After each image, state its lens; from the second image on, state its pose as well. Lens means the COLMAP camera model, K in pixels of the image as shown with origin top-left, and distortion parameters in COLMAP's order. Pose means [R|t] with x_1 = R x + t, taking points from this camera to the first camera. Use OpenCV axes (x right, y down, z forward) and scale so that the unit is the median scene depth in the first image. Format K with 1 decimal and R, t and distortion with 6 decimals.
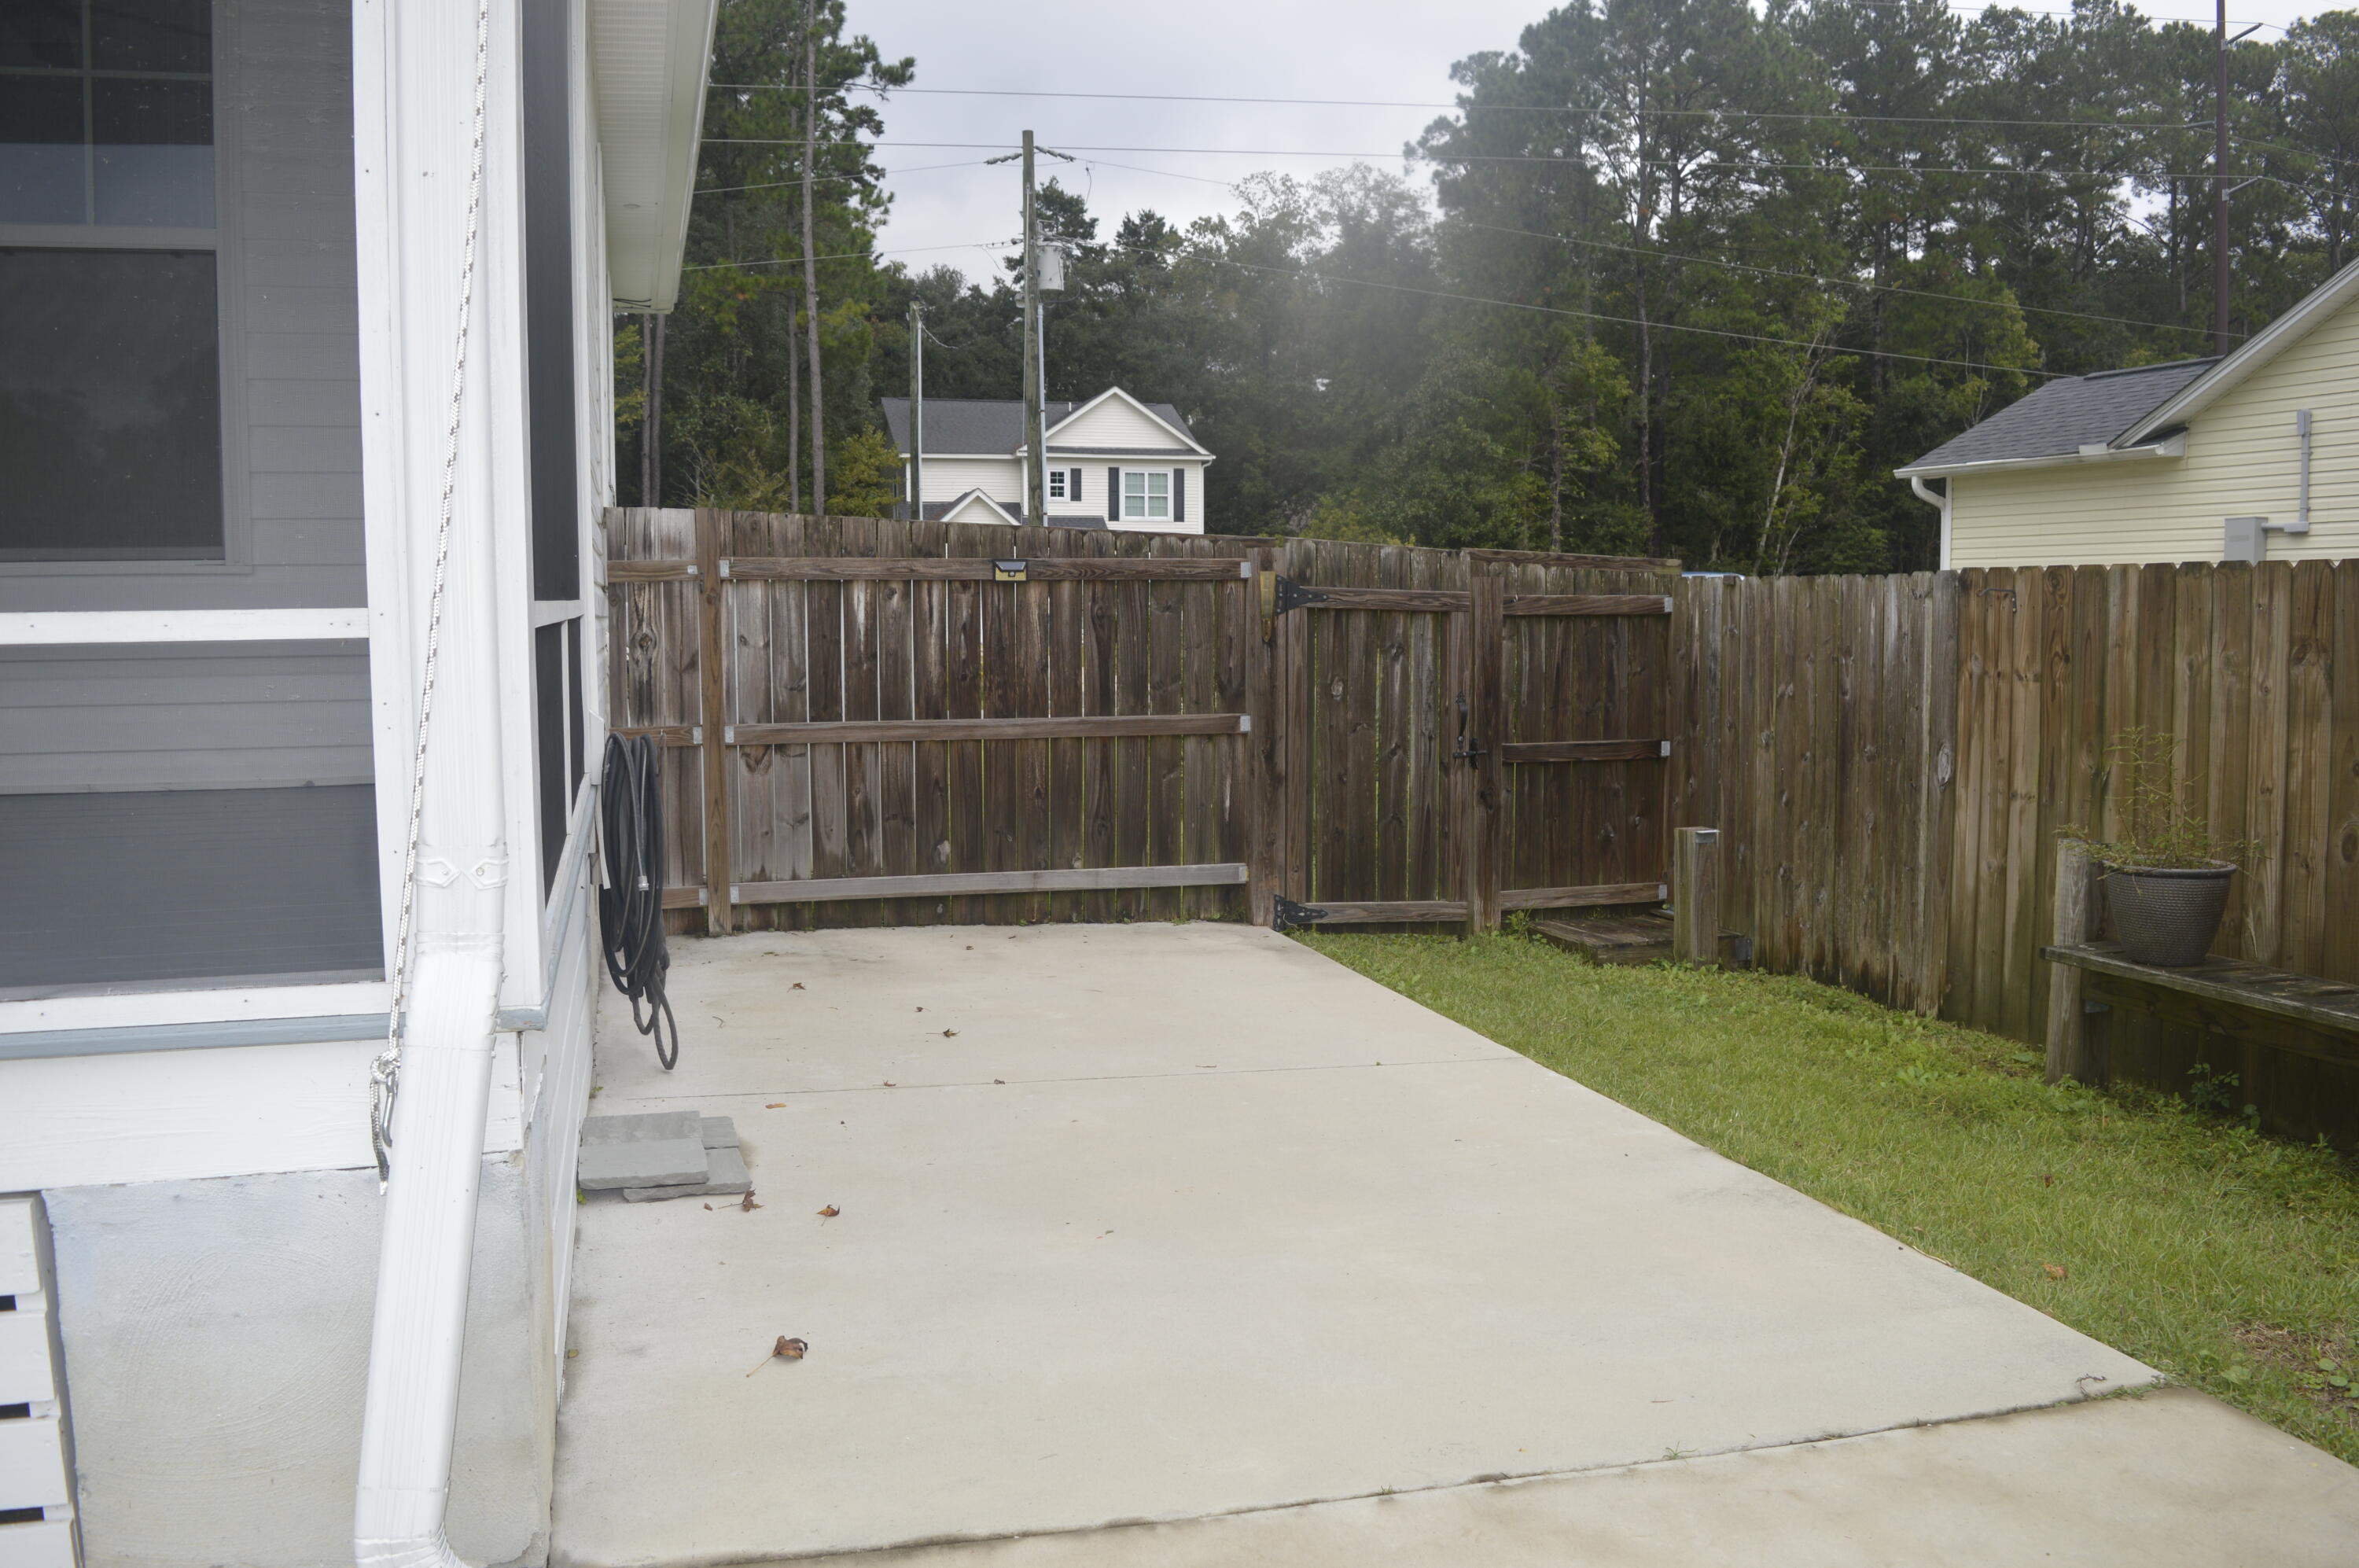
lens RADIAL K [[1958.2, 0, 1178.0], [0, 1958.2, 775.6], [0, 0, 1]] dist [-0.002236, -0.000527]
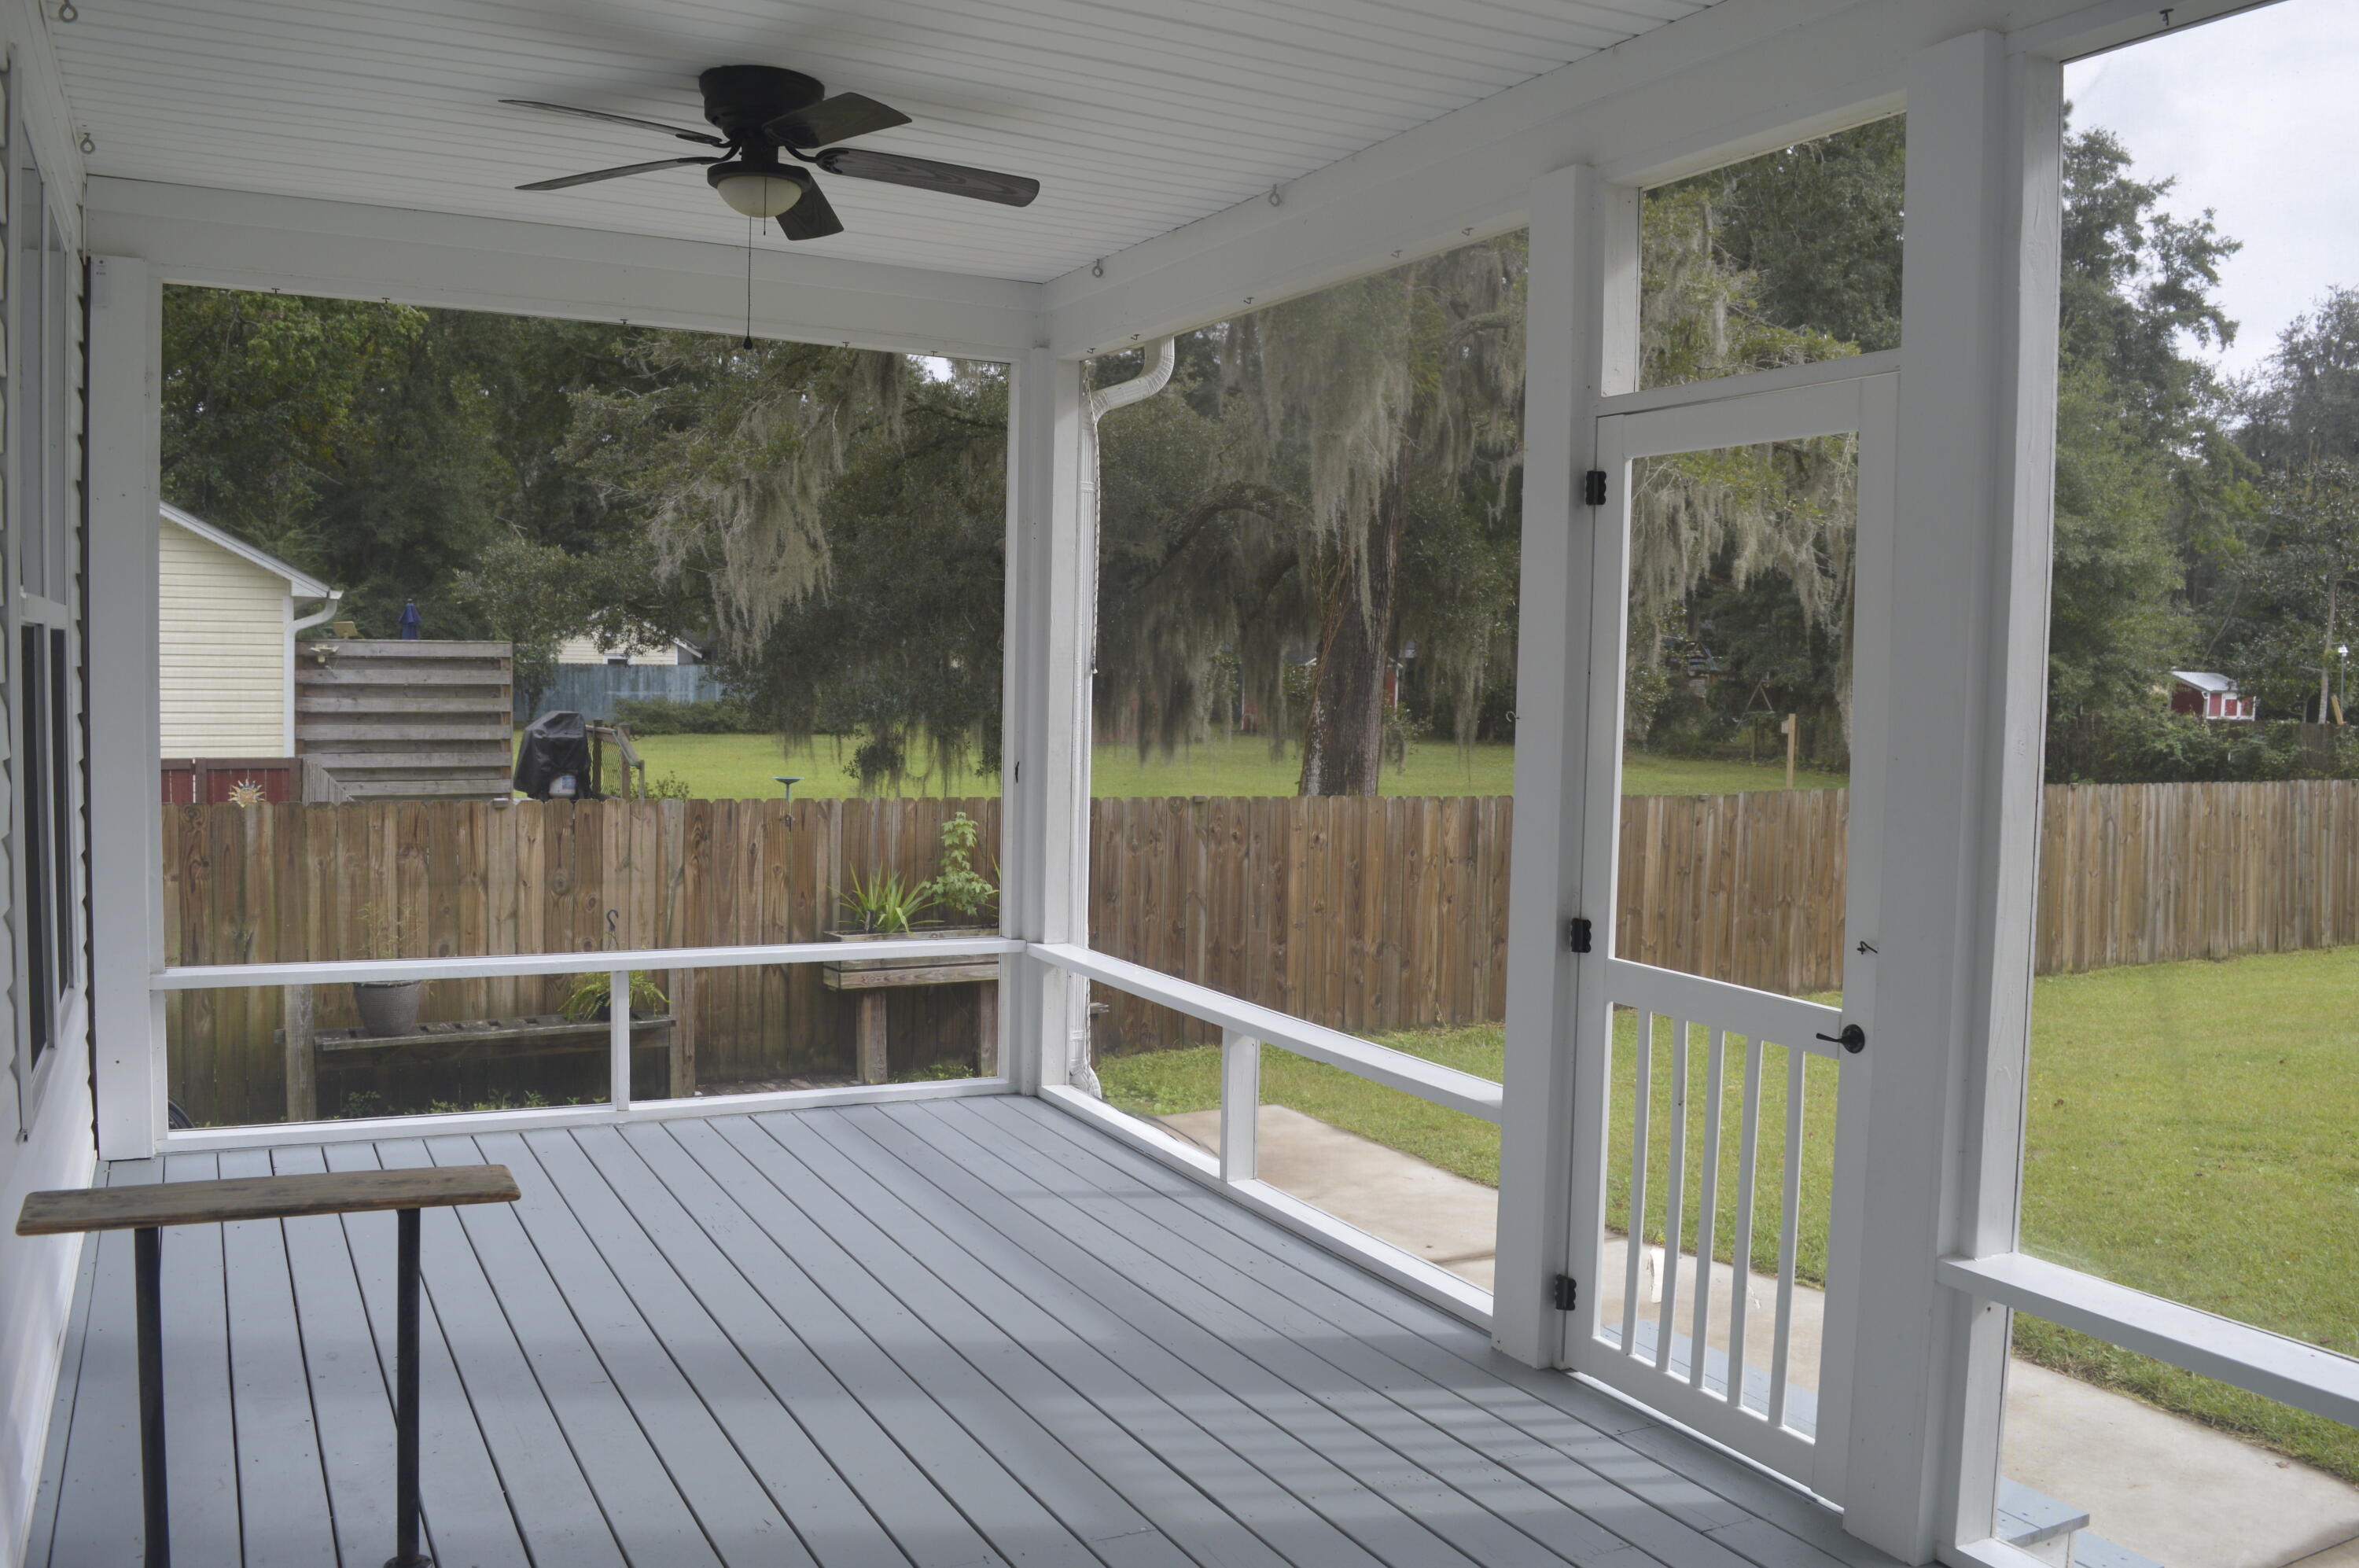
lens RADIAL K [[1958.2, 0, 1179.5], [0, 1958.2, 784.7], [0, 0, 1]] dist [-0.002236, -0.000527]
pose [[-0.202431, -0.065614, 0.977096, -1.277299], [0.060930, 0.994976, 0.079438, -0.211774], [-0.977399, 0.075615, -0.197416, 0.601912]]
